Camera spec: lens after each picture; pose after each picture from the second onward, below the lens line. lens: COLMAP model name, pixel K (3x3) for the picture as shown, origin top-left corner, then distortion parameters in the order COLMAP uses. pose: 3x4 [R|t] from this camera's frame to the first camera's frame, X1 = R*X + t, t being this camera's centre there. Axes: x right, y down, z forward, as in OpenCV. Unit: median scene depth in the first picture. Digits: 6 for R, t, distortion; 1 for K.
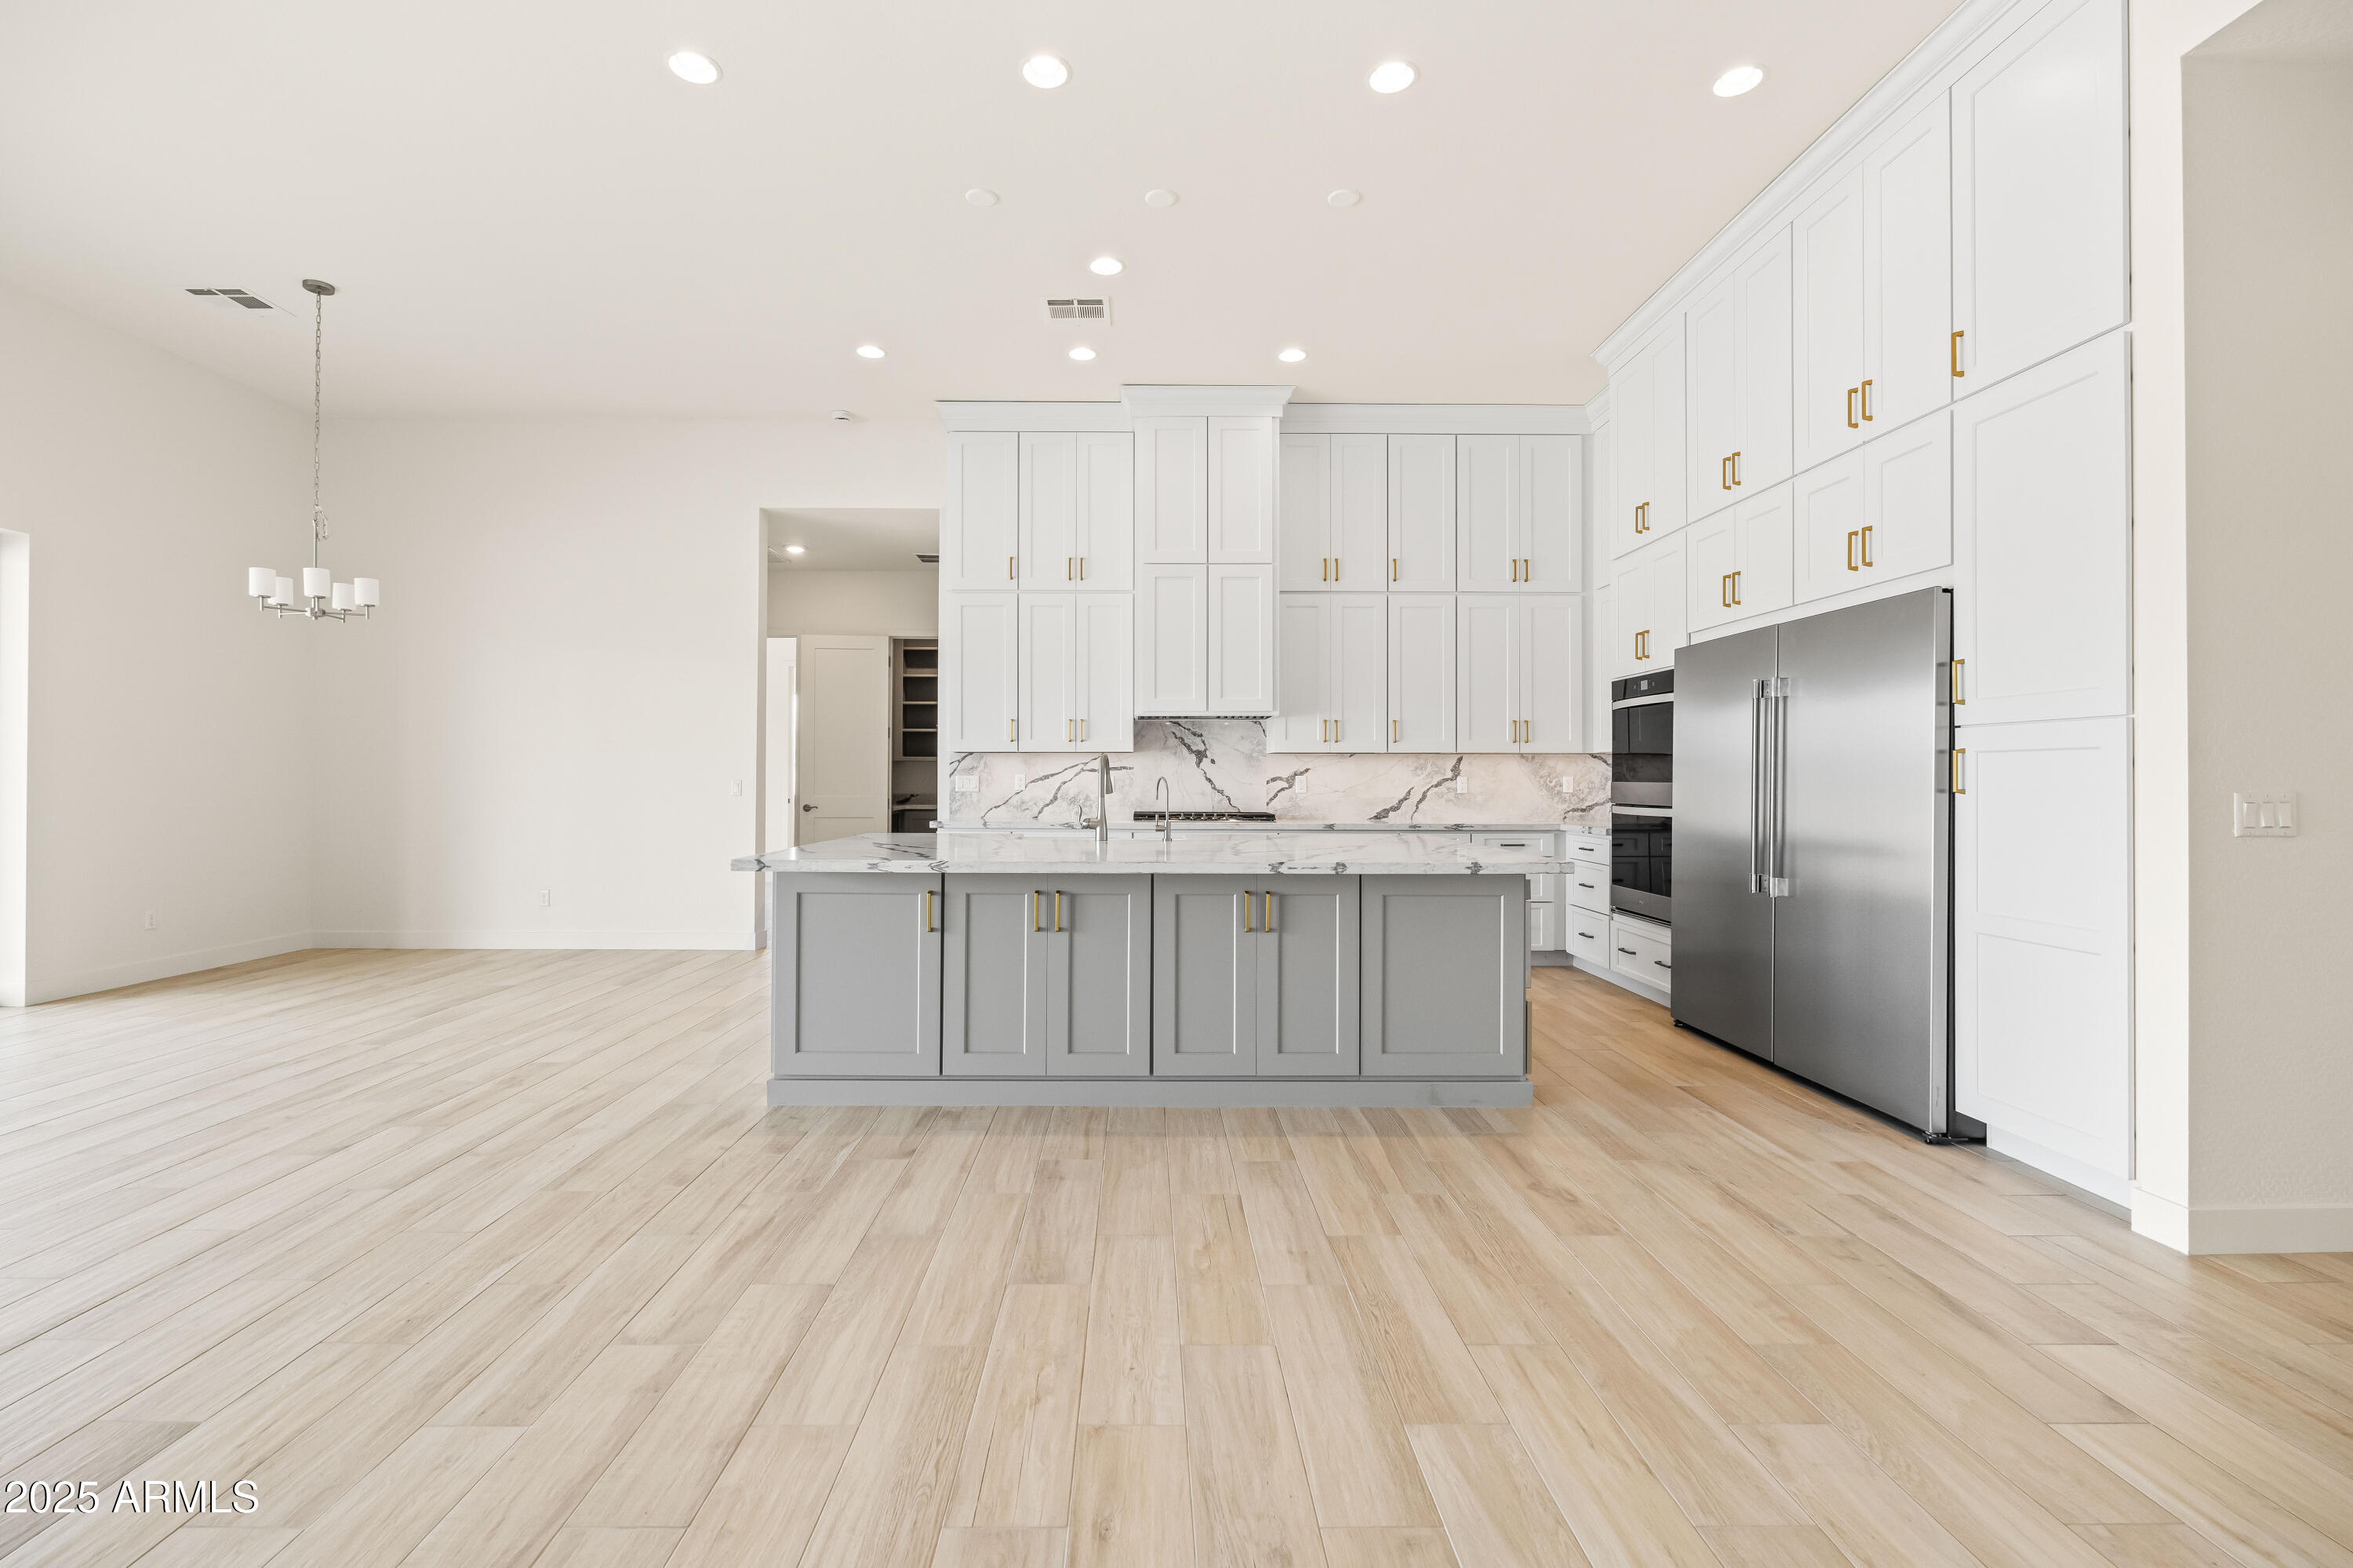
lens RADIAL K [[1042.4, 0, 1151.3], [0, 1042.4, 776.2], [0, 0, 1]] dist [-0.002226, -0.000643]
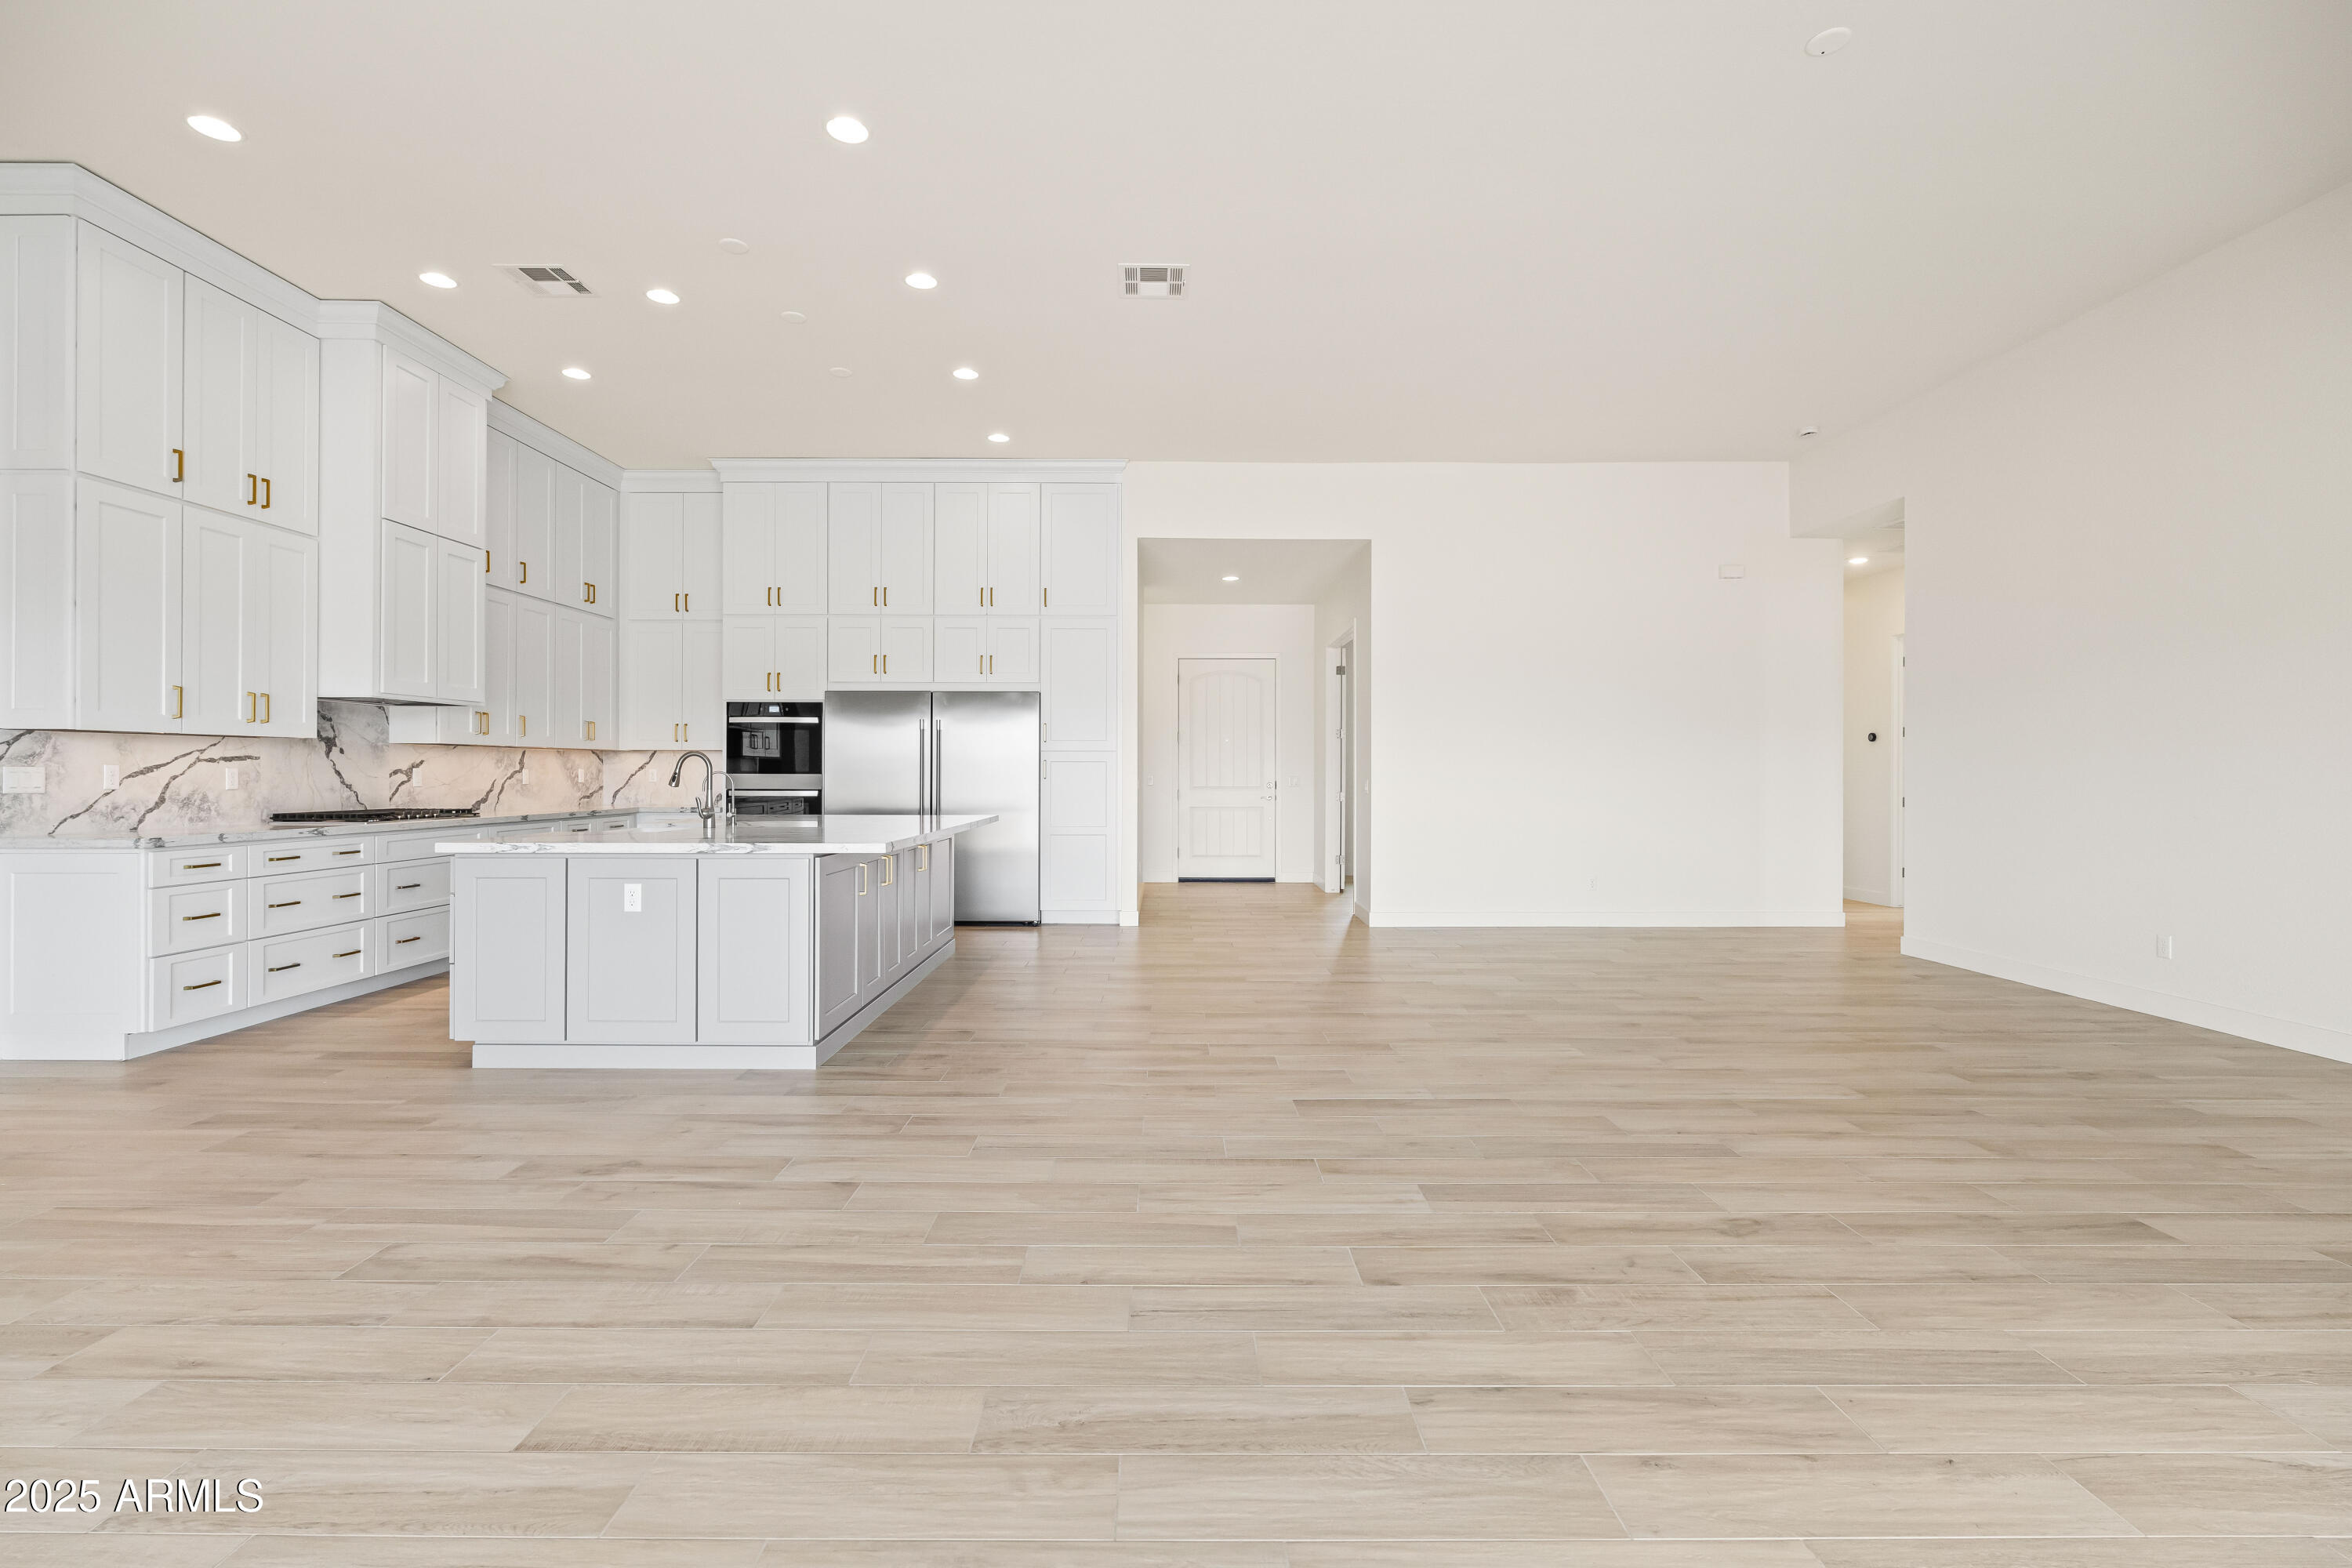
lens RADIAL K [[1041.9, 0, 1169.3], [0, 1041.9, 770.1], [0, 0, 1]] dist [-0.002226, -0.000643]
pose [[0.005213, -0.000810, 0.999986, -0.811399], [-0.005426, 0.999985, 0.000838, -0.003099], [-0.999972, -0.005430, 0.005209, 0.341055]]
